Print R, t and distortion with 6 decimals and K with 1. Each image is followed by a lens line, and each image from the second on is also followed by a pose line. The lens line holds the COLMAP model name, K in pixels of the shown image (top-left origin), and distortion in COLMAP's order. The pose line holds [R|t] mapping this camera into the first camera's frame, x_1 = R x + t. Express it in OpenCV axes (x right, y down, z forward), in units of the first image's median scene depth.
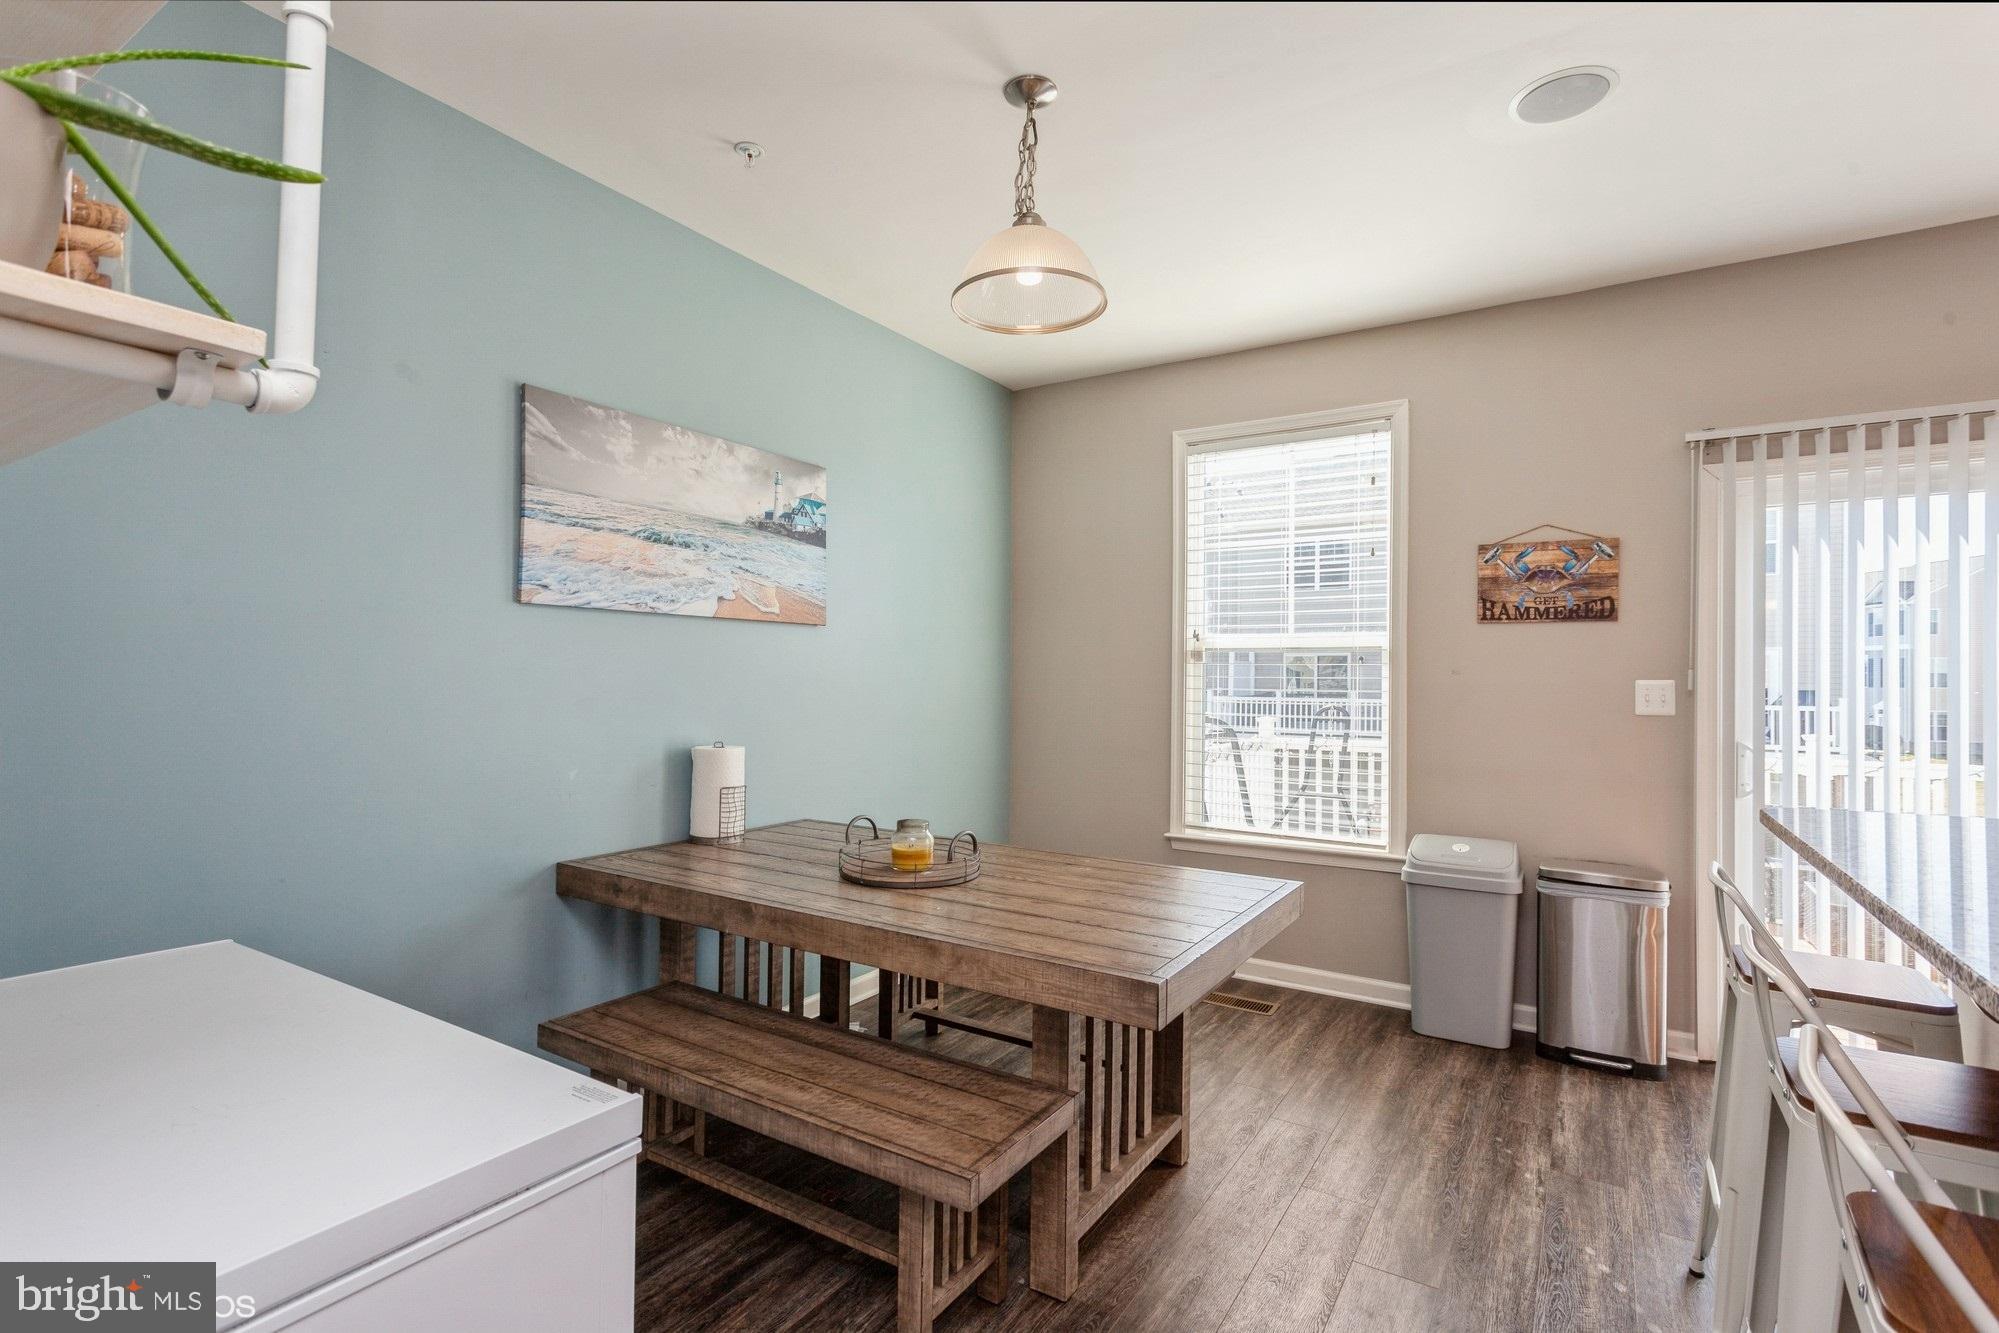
lens RADIAL K [[957.8, 0, 991.6], [0, 957.8, 672.3], [0, 0, 1]] dist [0.001364, 0.001449]
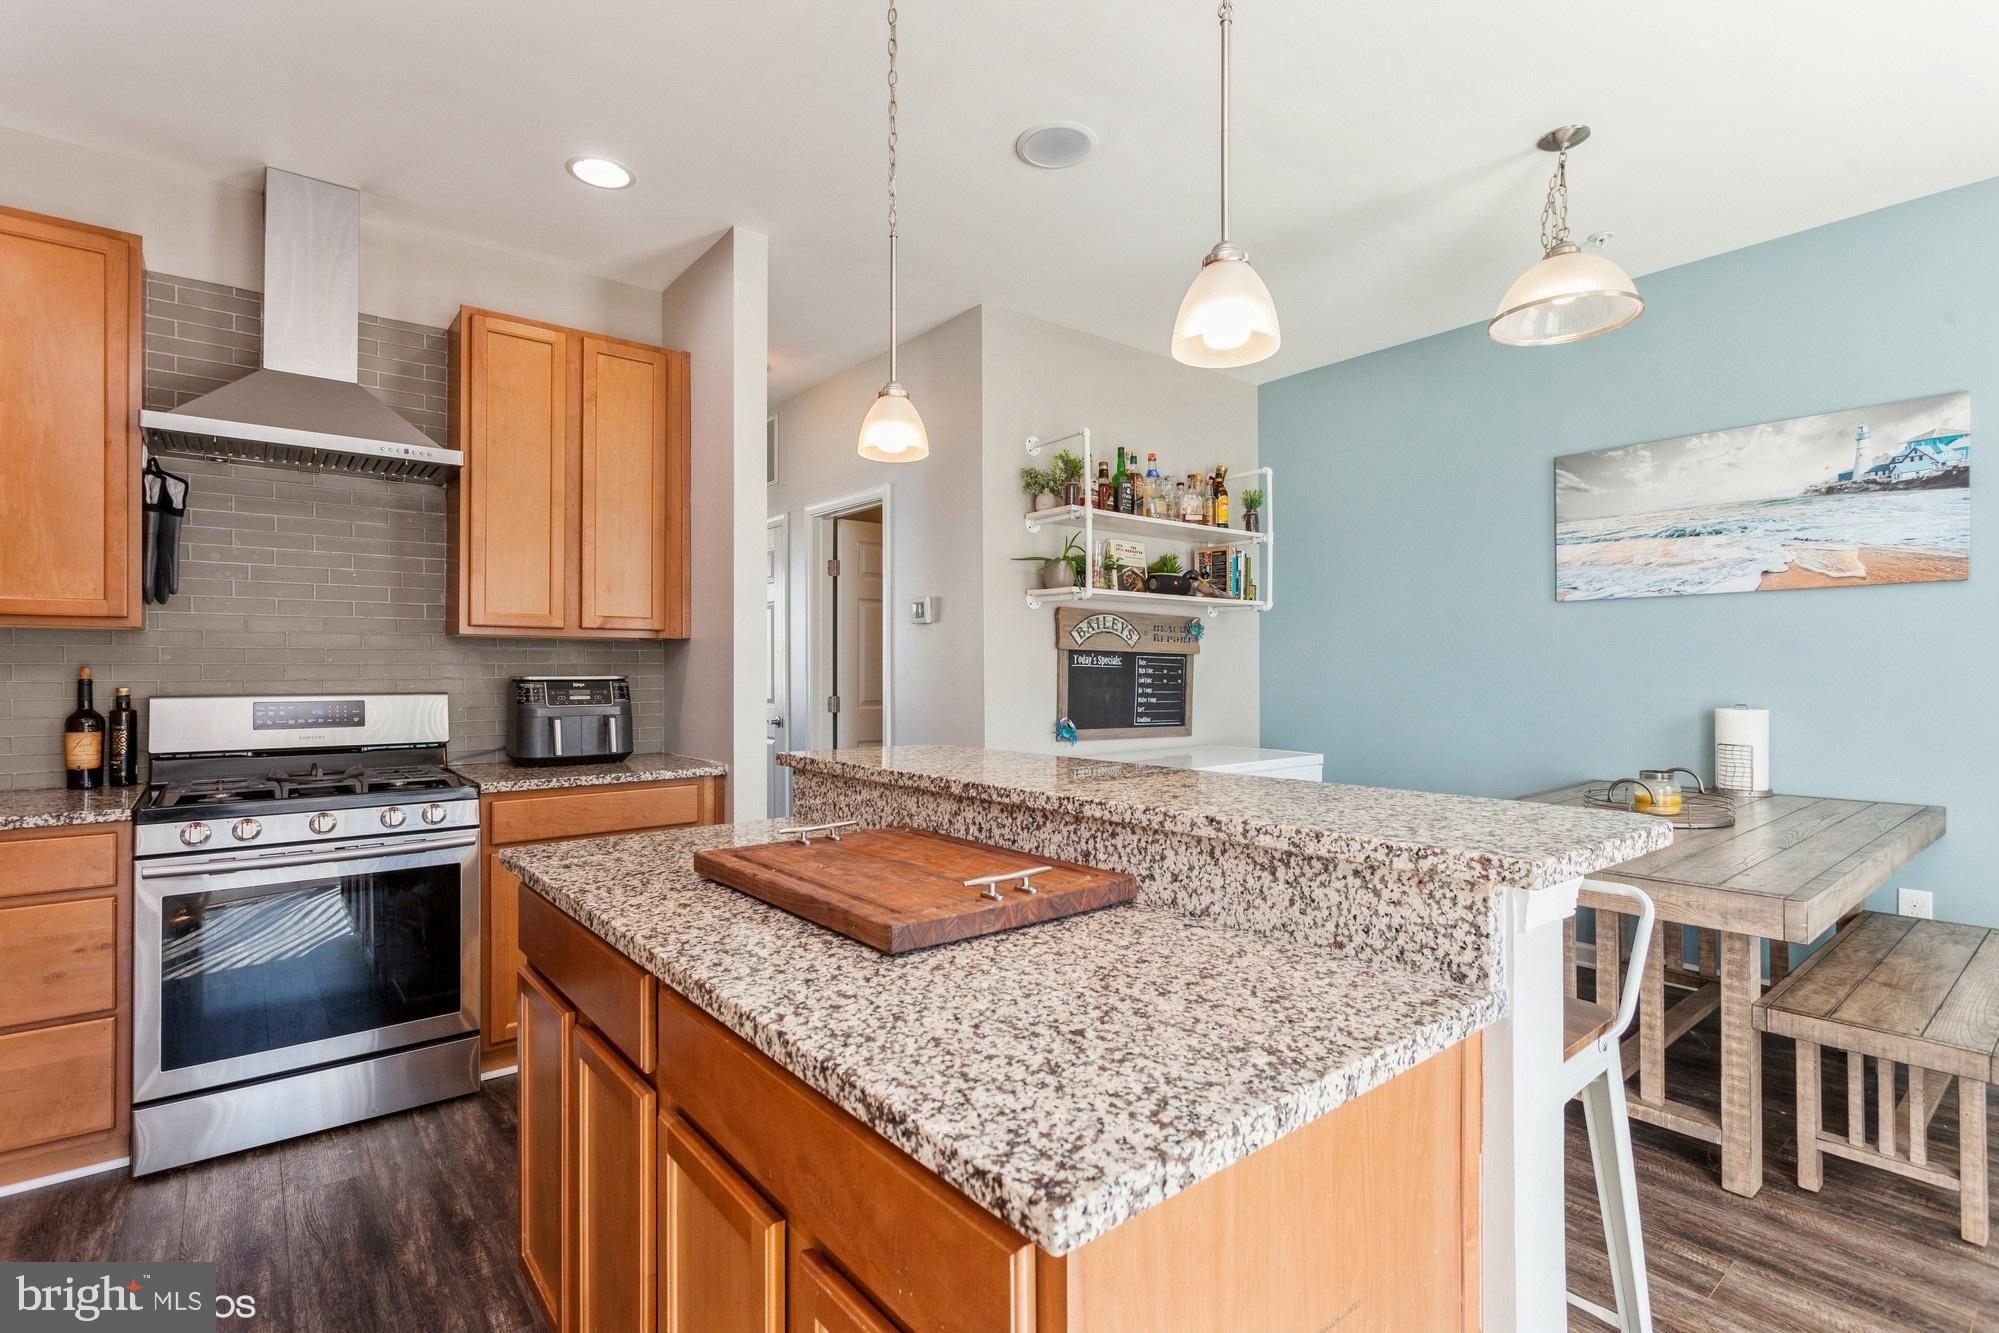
lens RADIAL K [[957.8, 0, 1012.4], [0, 957.8, 651.4], [0, 0, 1]] dist [0.001364, 0.001449]
pose [[-0.304953, -0.024840, -0.952044, 0.948184], [0.009925, 0.999523, -0.029258, 0.033131], [0.952316, -0.018371, -0.304561, 0.494349]]
